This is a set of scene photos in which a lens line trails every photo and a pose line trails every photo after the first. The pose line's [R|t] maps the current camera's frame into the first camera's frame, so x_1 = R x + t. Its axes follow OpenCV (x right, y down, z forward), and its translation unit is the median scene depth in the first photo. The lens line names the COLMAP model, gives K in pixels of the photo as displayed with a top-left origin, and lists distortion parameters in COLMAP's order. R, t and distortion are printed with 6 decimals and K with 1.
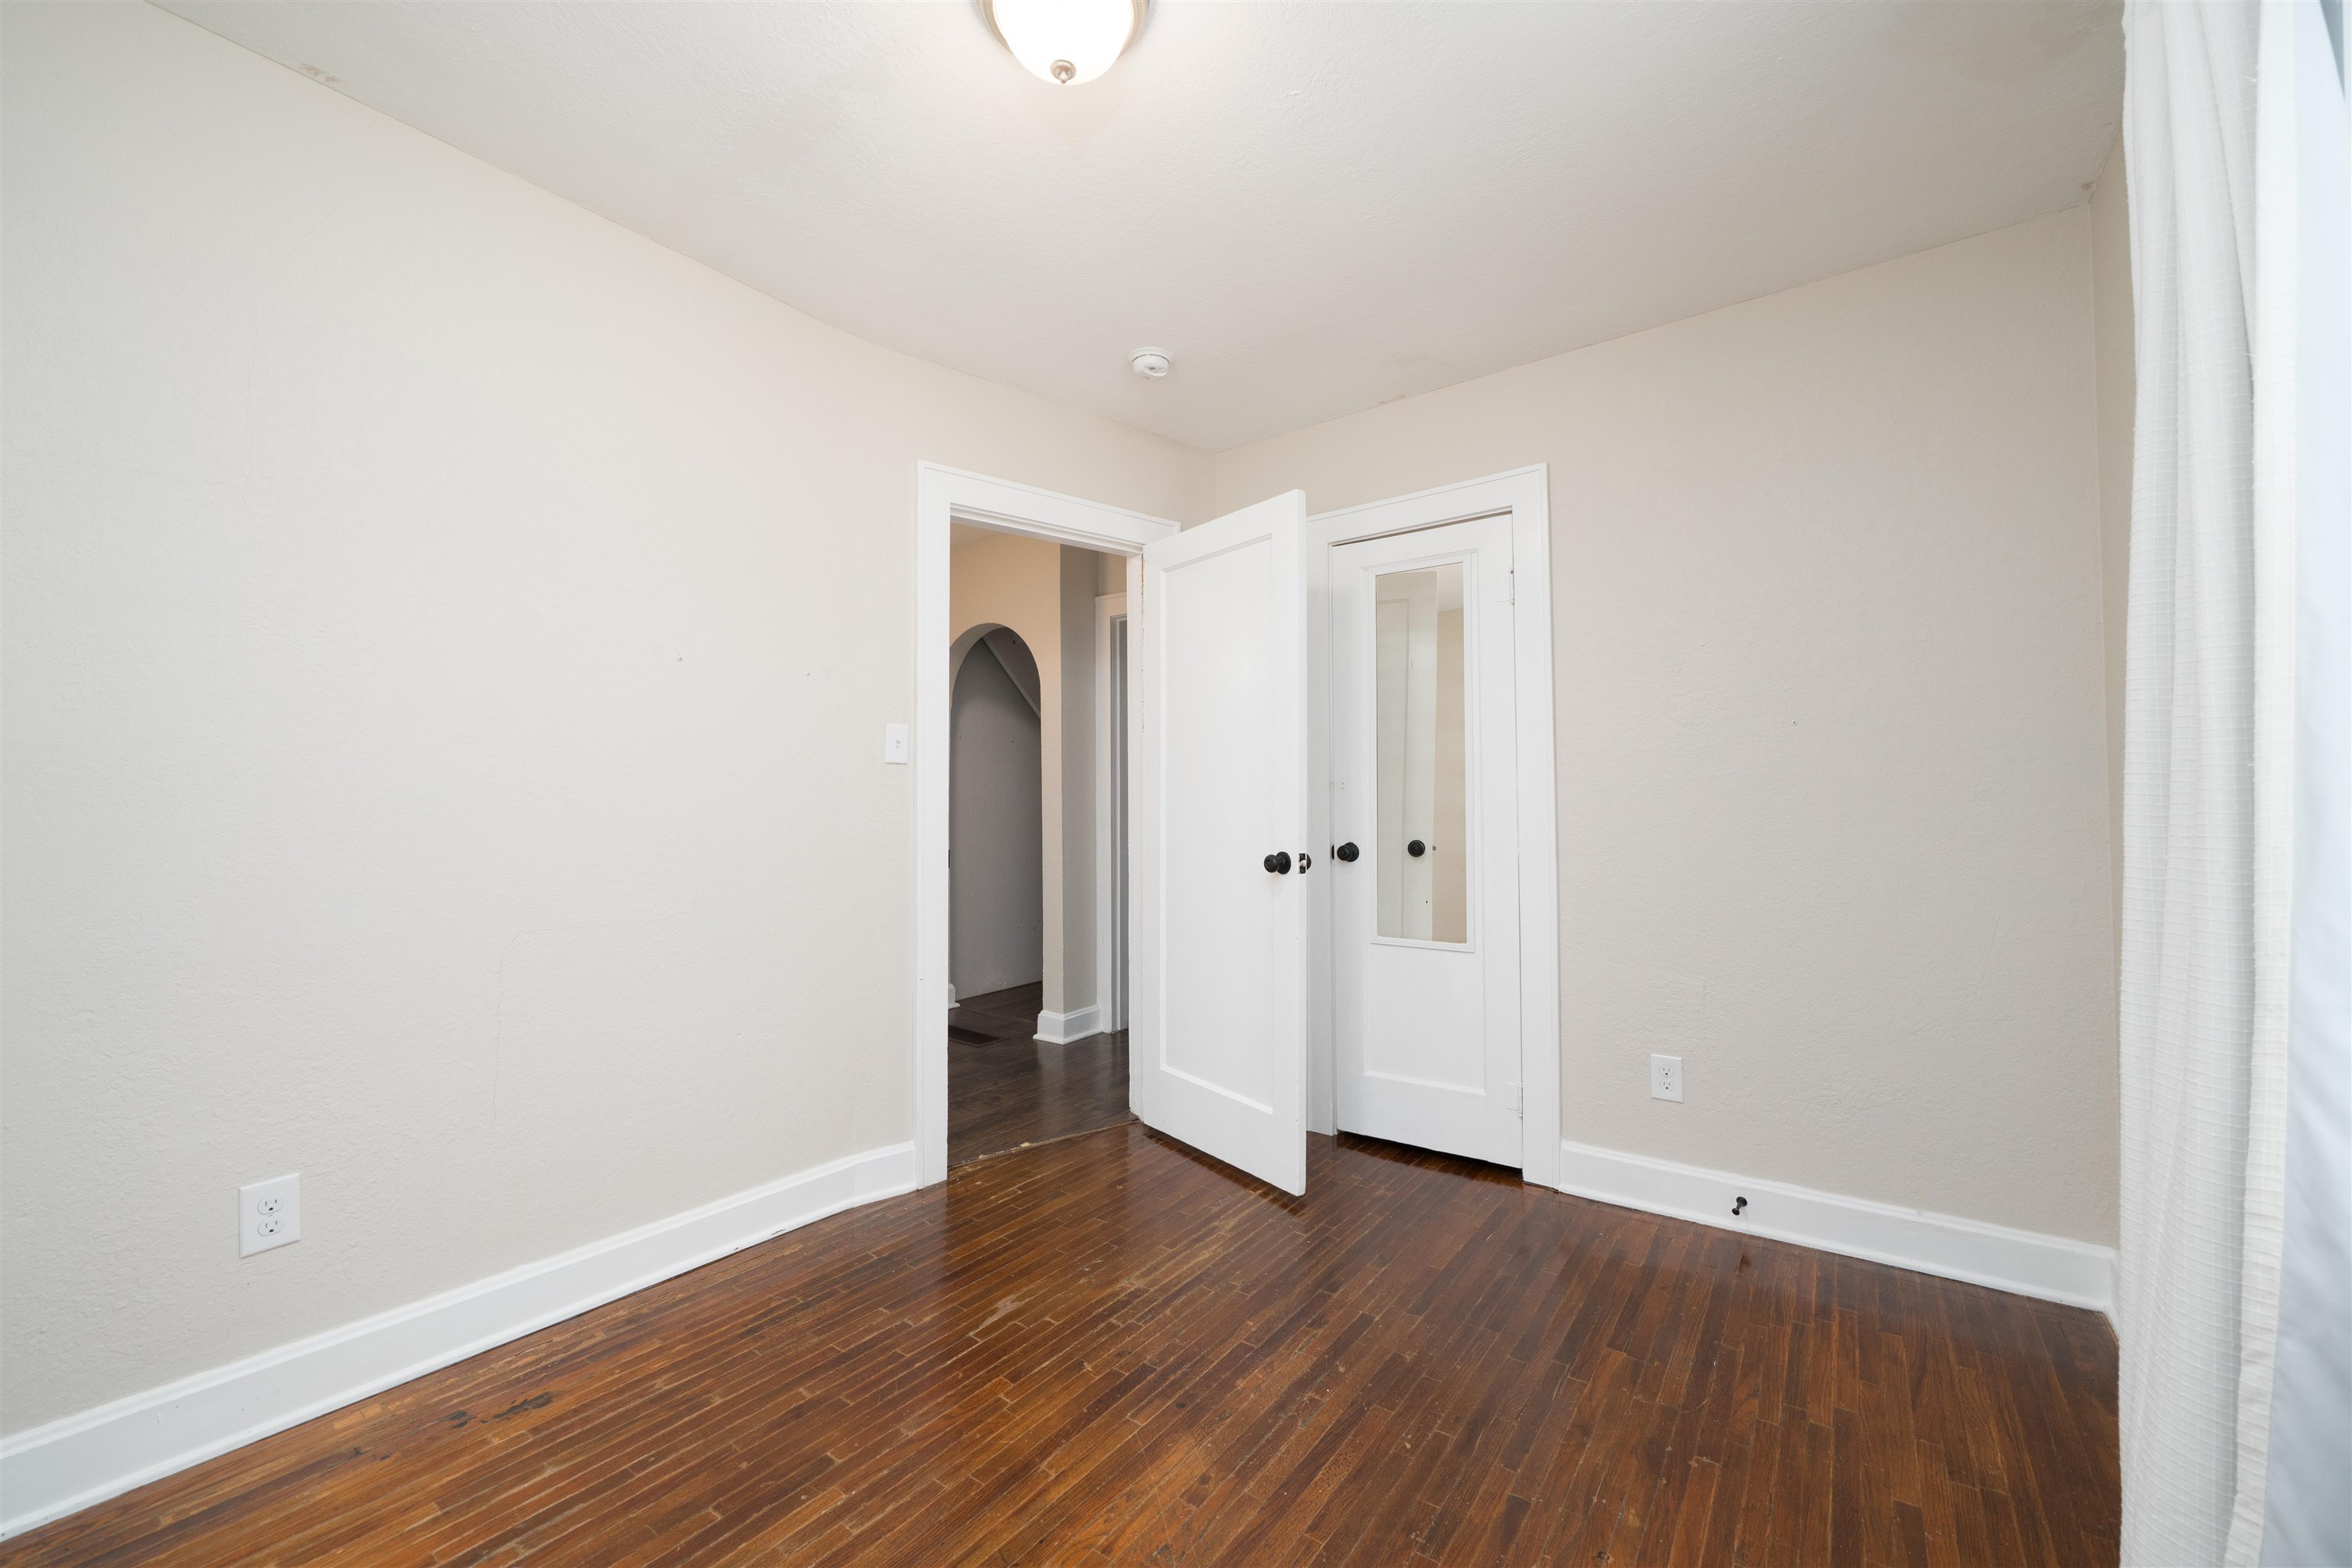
lens RADIAL K [[914.0, 0, 1172.3], [0, 914.0, 785.3], [0, 0, 1]] dist [0.001149, 0.000336]
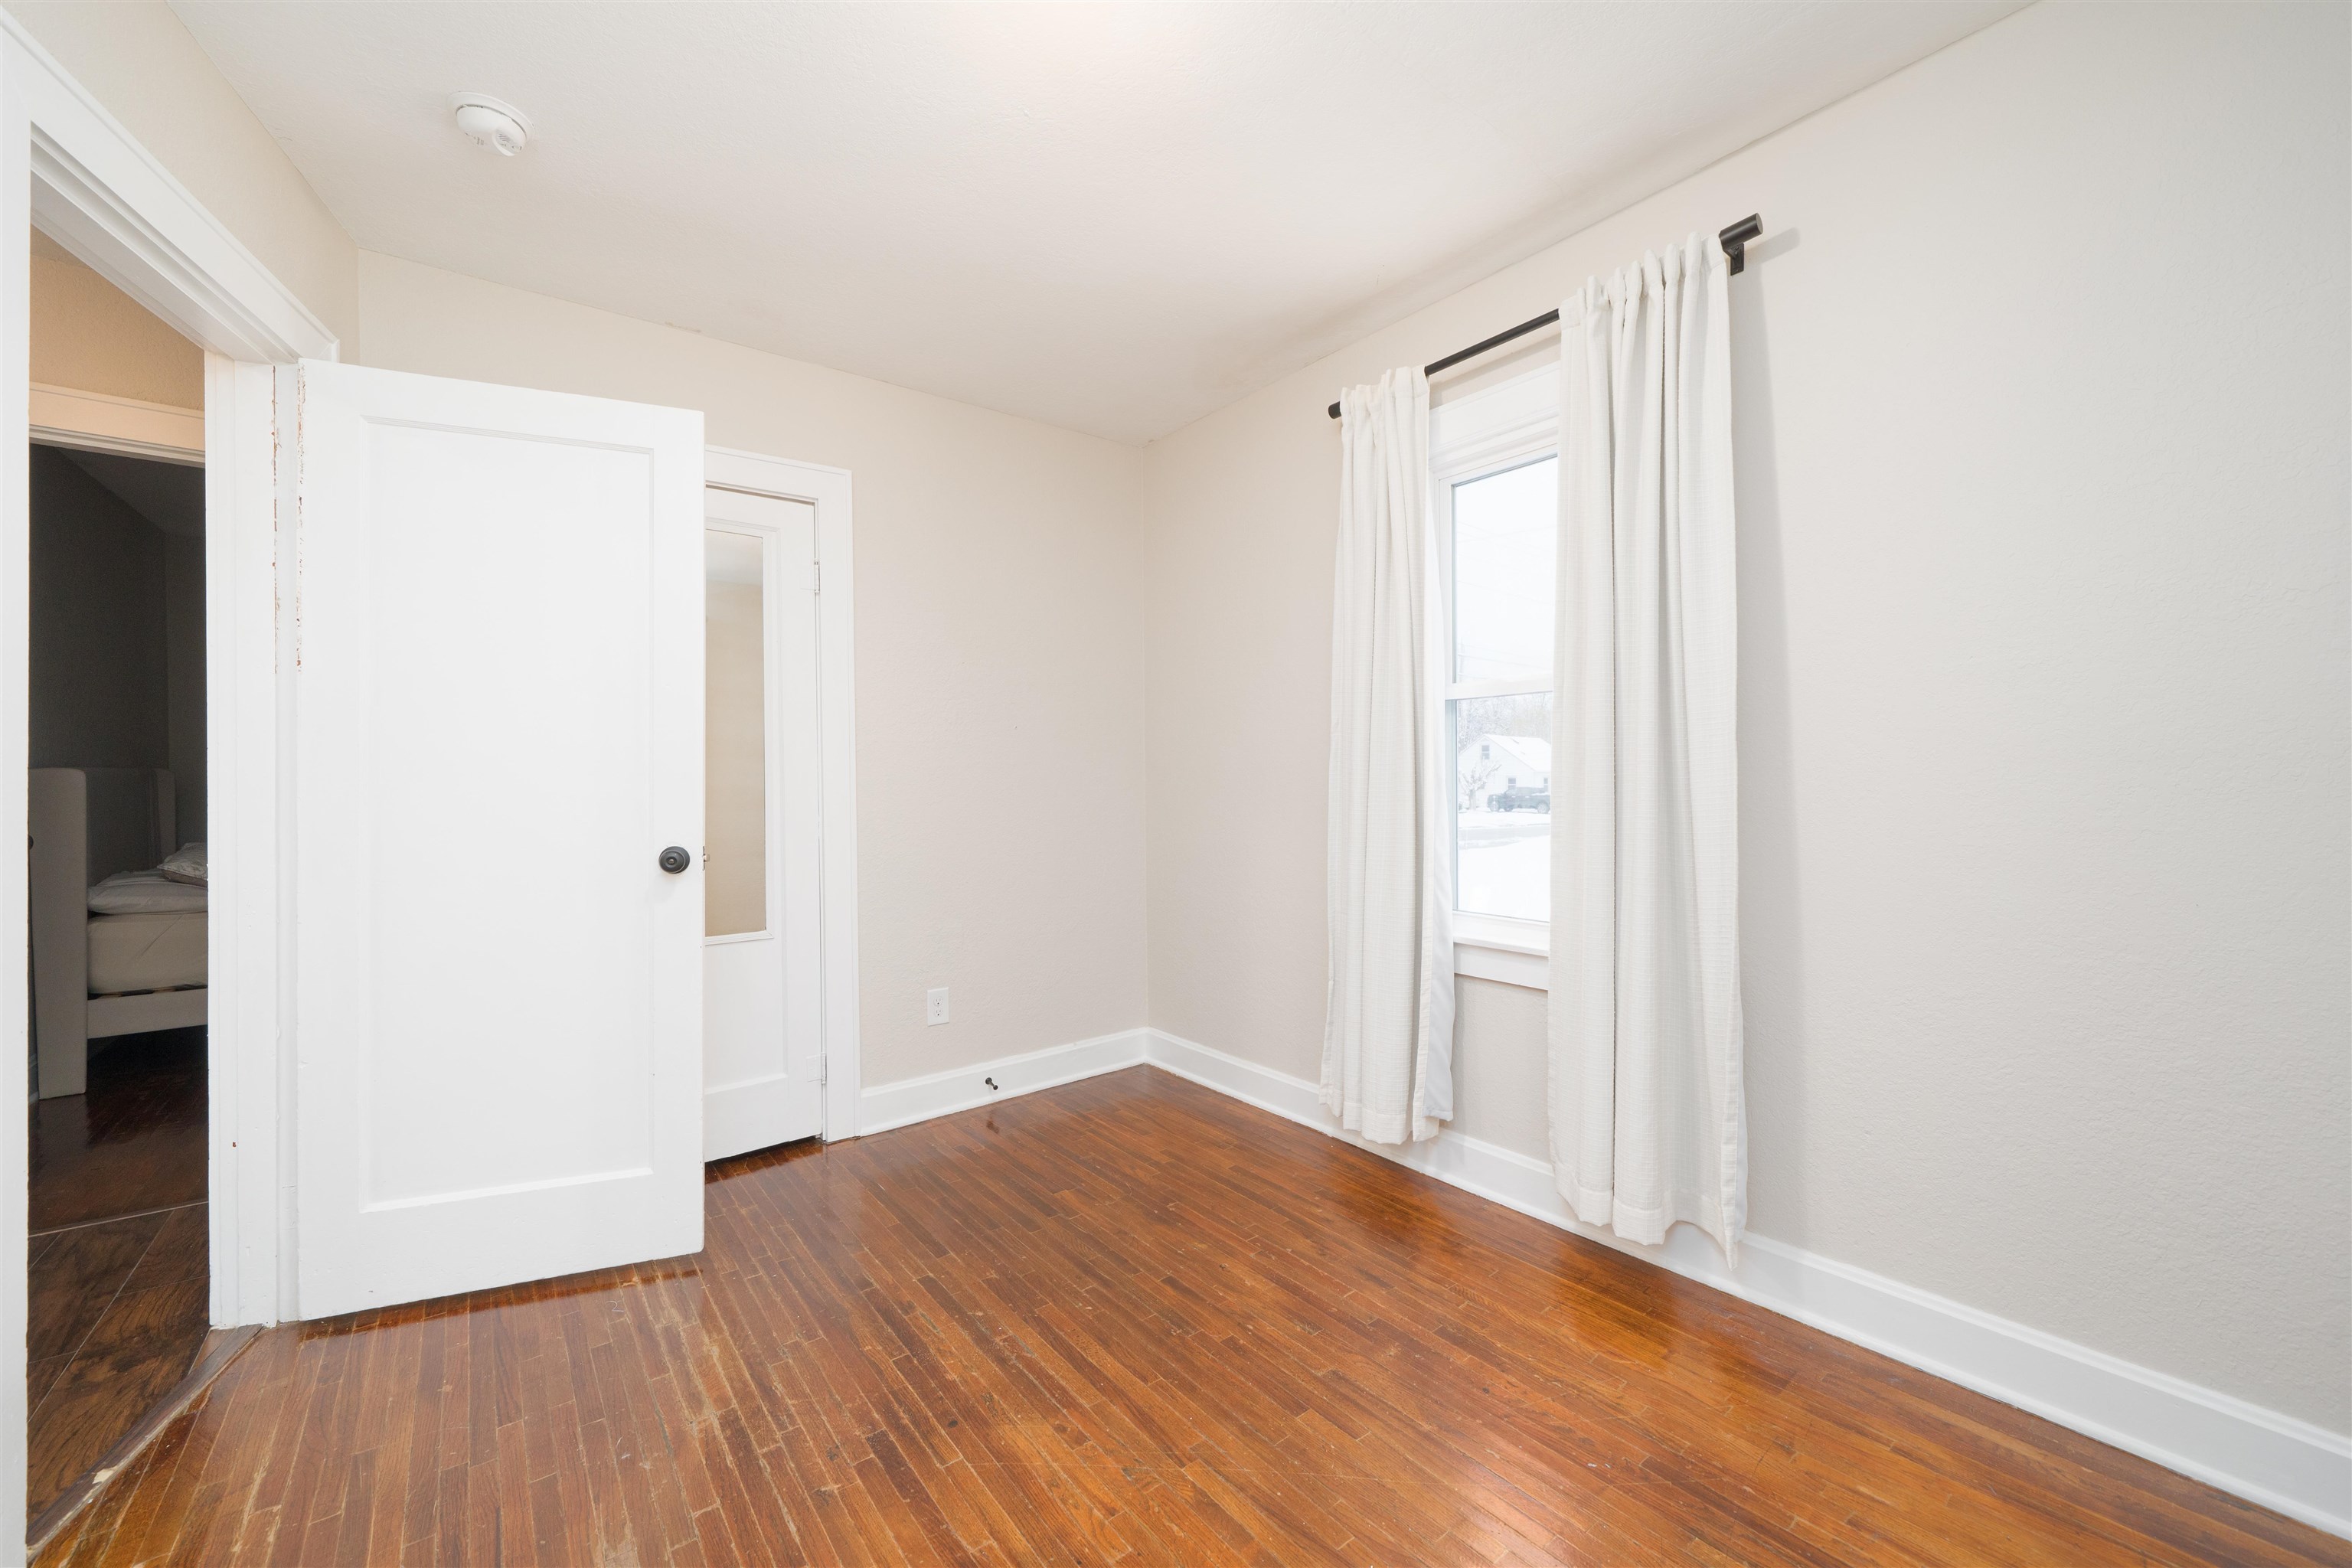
lens RADIAL K [[914.0, 0, 1159.9], [0, 914.0, 788.2], [0, 0, 1]] dist [0.001149, 0.000336]
pose [[0.276172, -0.005352, 0.961093, -0.756215], [-0.010372, 0.999910, 0.008549, 0.012565], [-0.961052, -0.012329, 0.276091, 0.493143]]
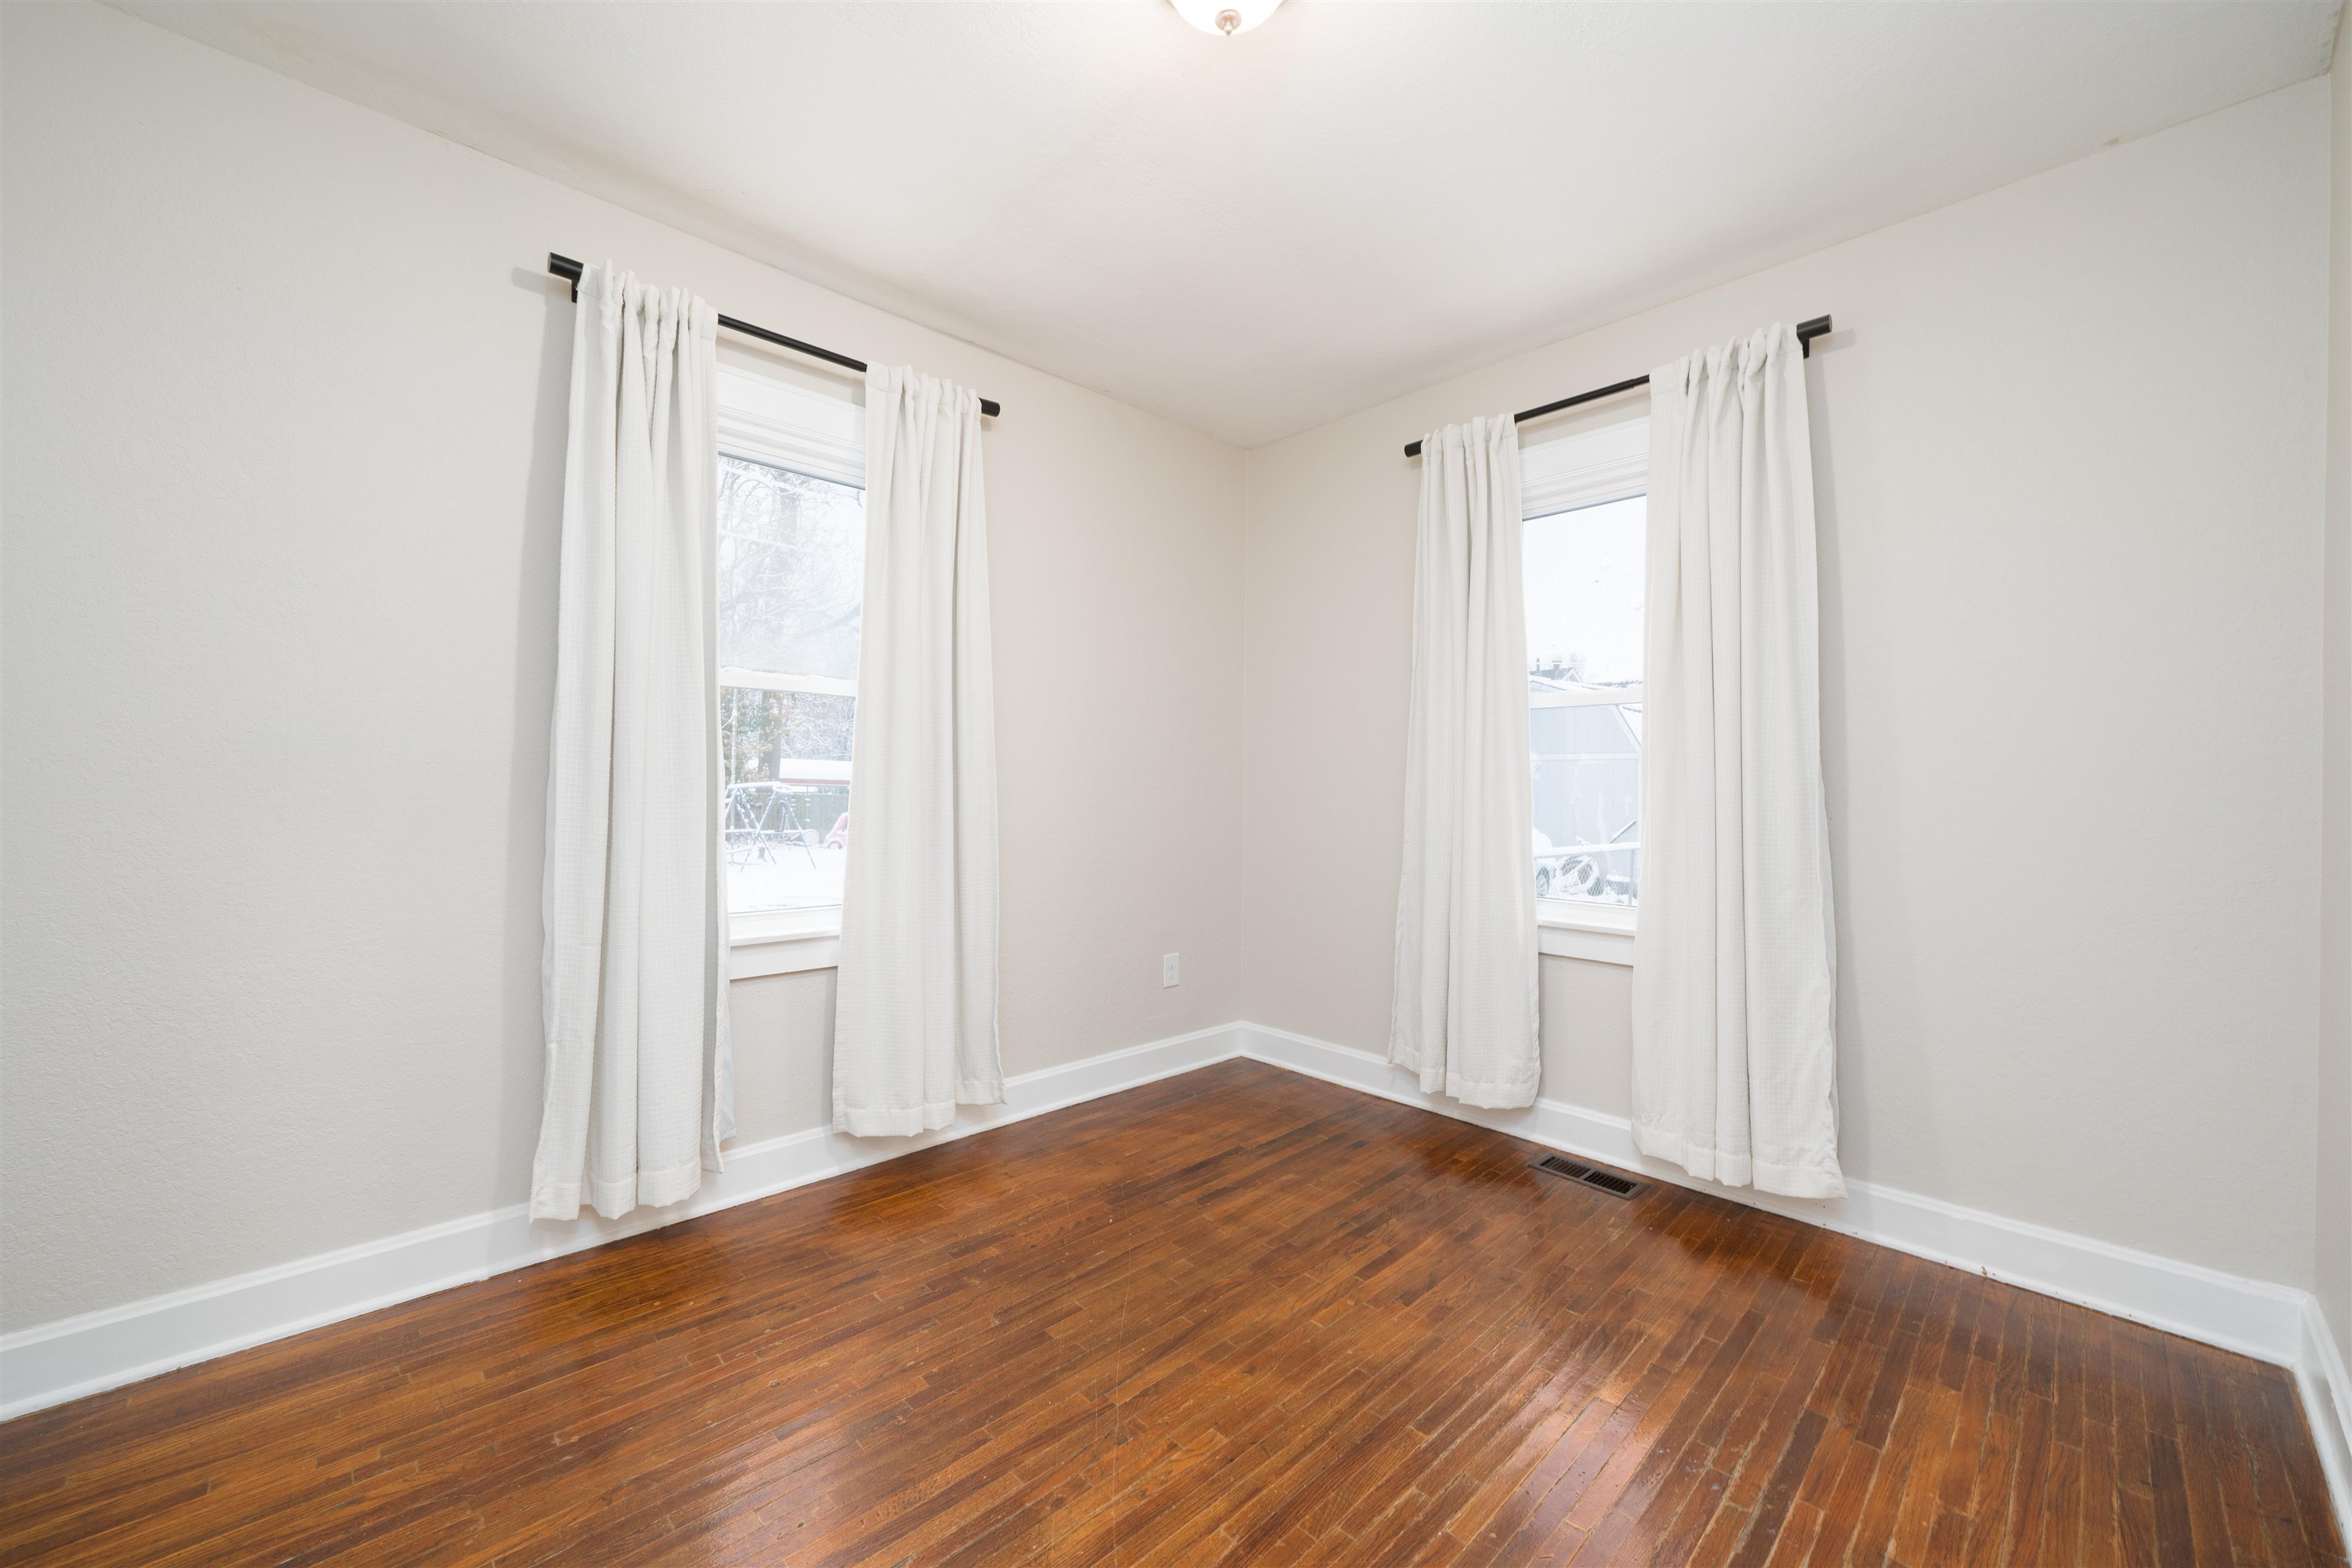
lens RADIAL K [[914.0, 0, 1175.5], [0, 914.0, 794.2], [0, 0, 1]] dist [0.001149, 0.000336]
pose [[-0.985682, -0.011247, 0.168238, -0.184664], [-0.013074, 0.999867, -0.009754, 0.040464], [-0.168106, -0.011814, -0.985698, 1.535249]]
